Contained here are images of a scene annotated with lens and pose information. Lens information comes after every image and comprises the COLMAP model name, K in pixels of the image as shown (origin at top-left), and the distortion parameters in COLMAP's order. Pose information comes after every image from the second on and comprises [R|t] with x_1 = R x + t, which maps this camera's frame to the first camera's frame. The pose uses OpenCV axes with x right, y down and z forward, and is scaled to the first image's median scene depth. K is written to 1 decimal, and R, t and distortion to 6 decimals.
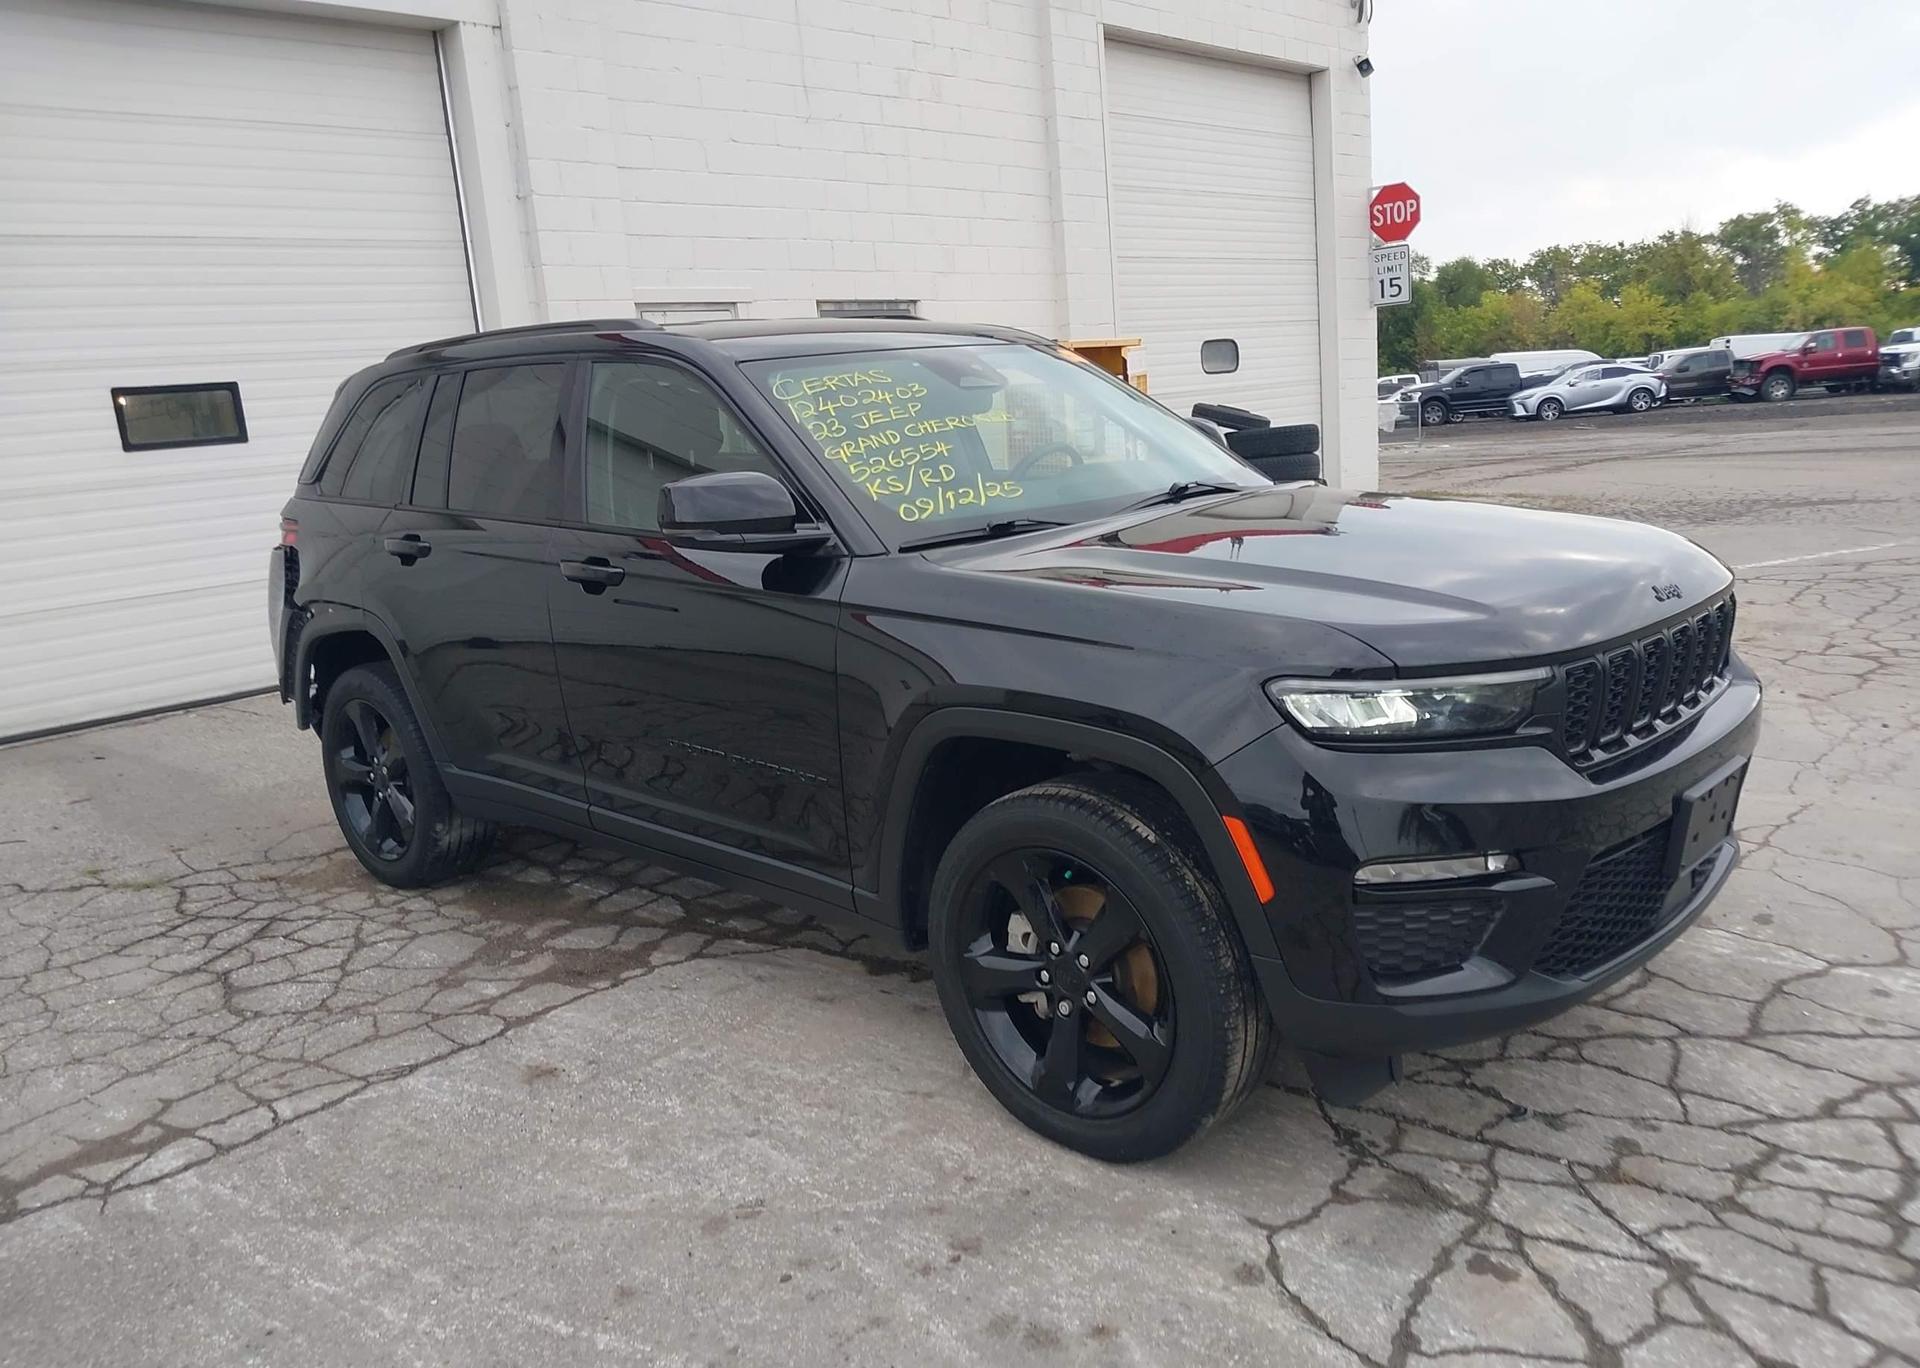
lens RADIAL K [[1494.2, 0, 962.3], [0, 1494.2, 709.5], [0, 0, 1]] dist [0.029229, -0.038295]
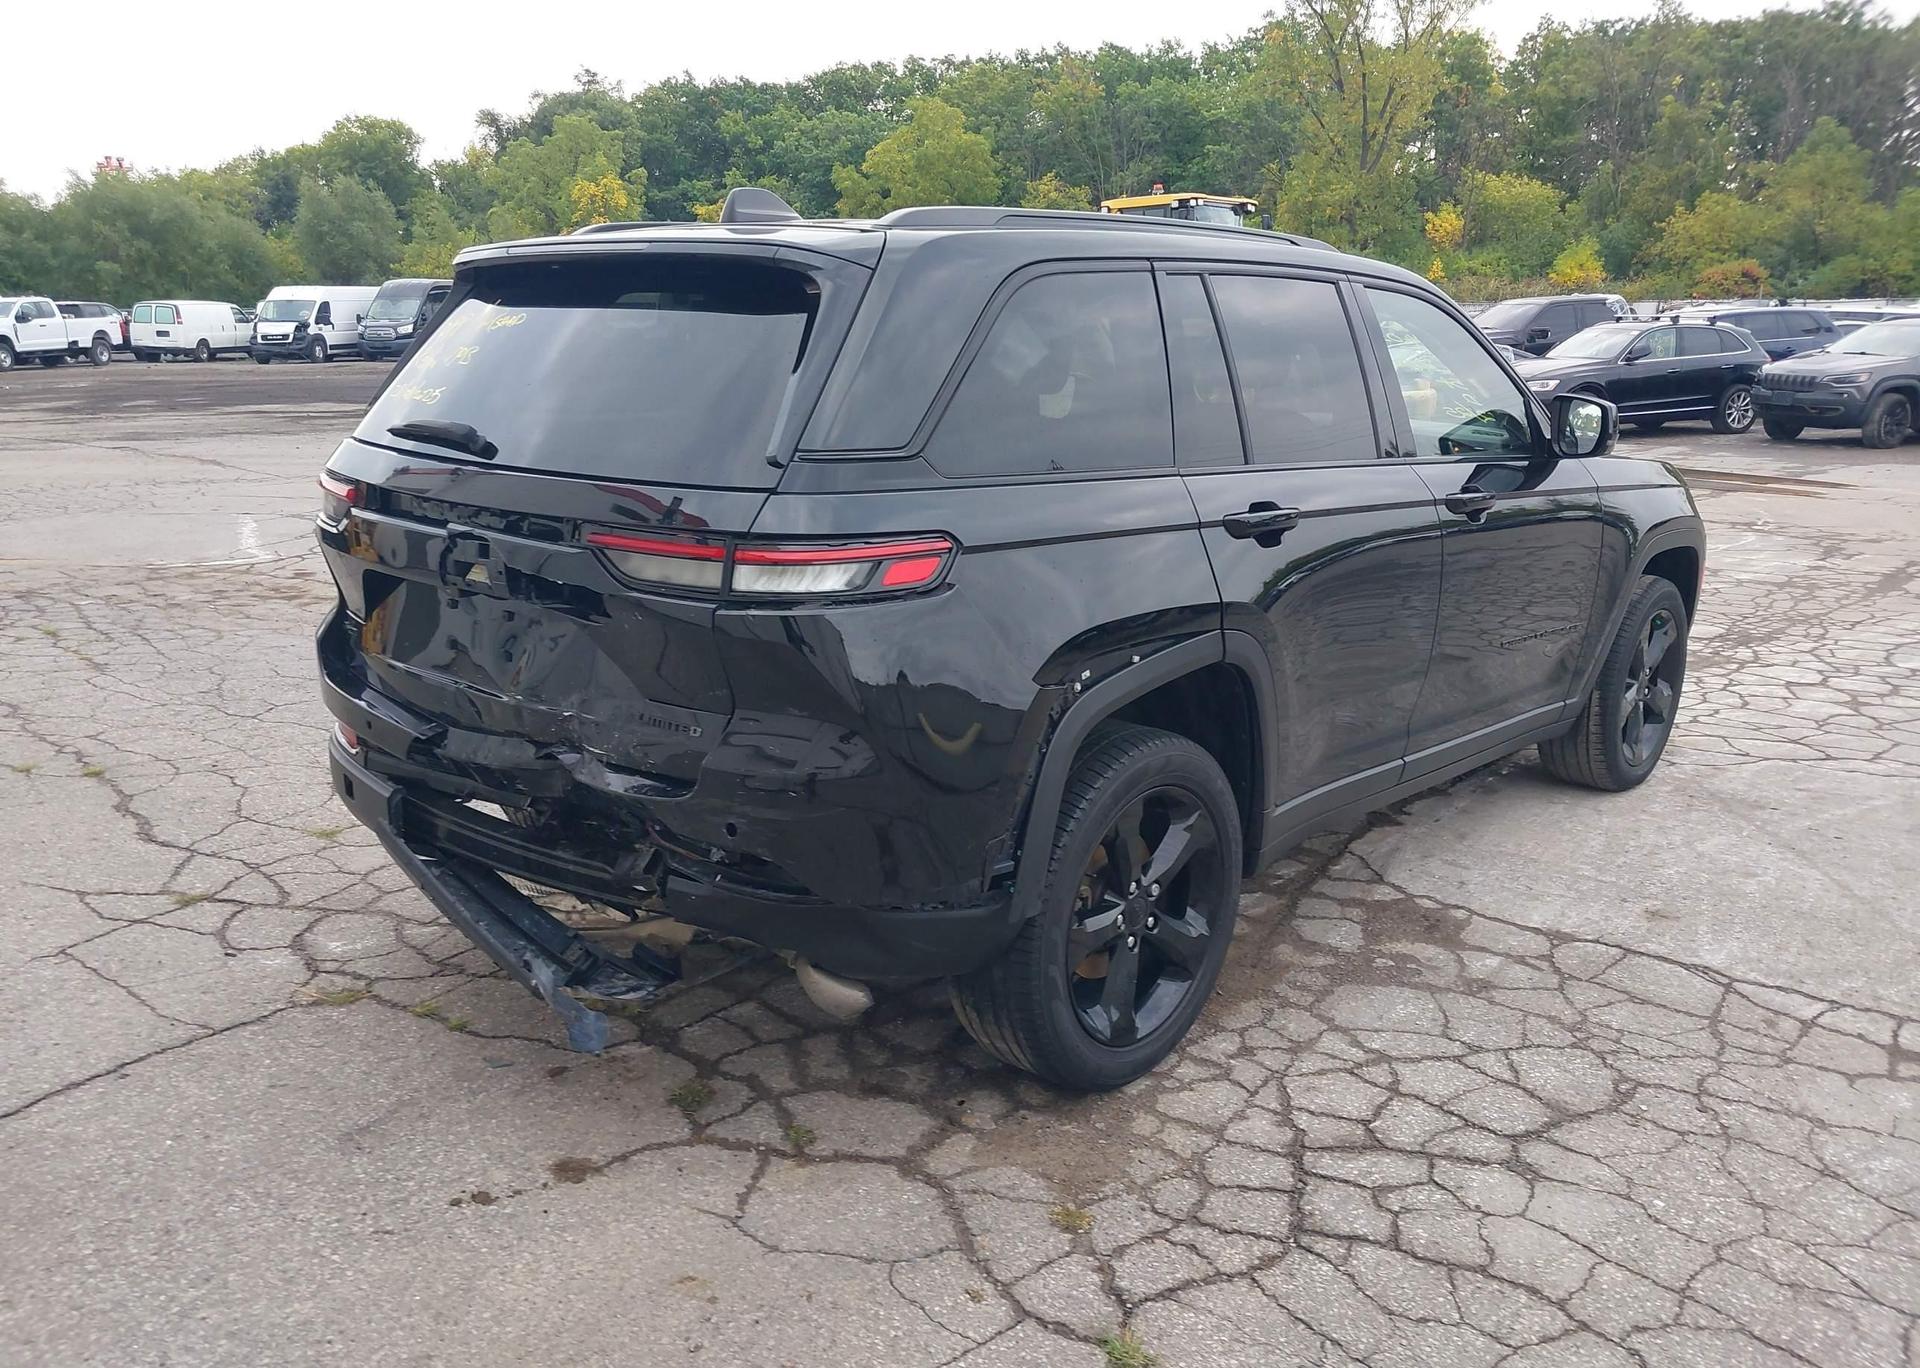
lens RADIAL K [[1494.2, 0, 950.5], [0, 1494.2, 692.8], [0, 0, 1]] dist [0.029229, -0.038295]
pose [[-0.003958, -0.179658, 0.983721, -1.329754], [0.200419, 0.963627, 0.176795, -0.227698], [-0.979702, 0.197856, 0.032192, 1.403602]]
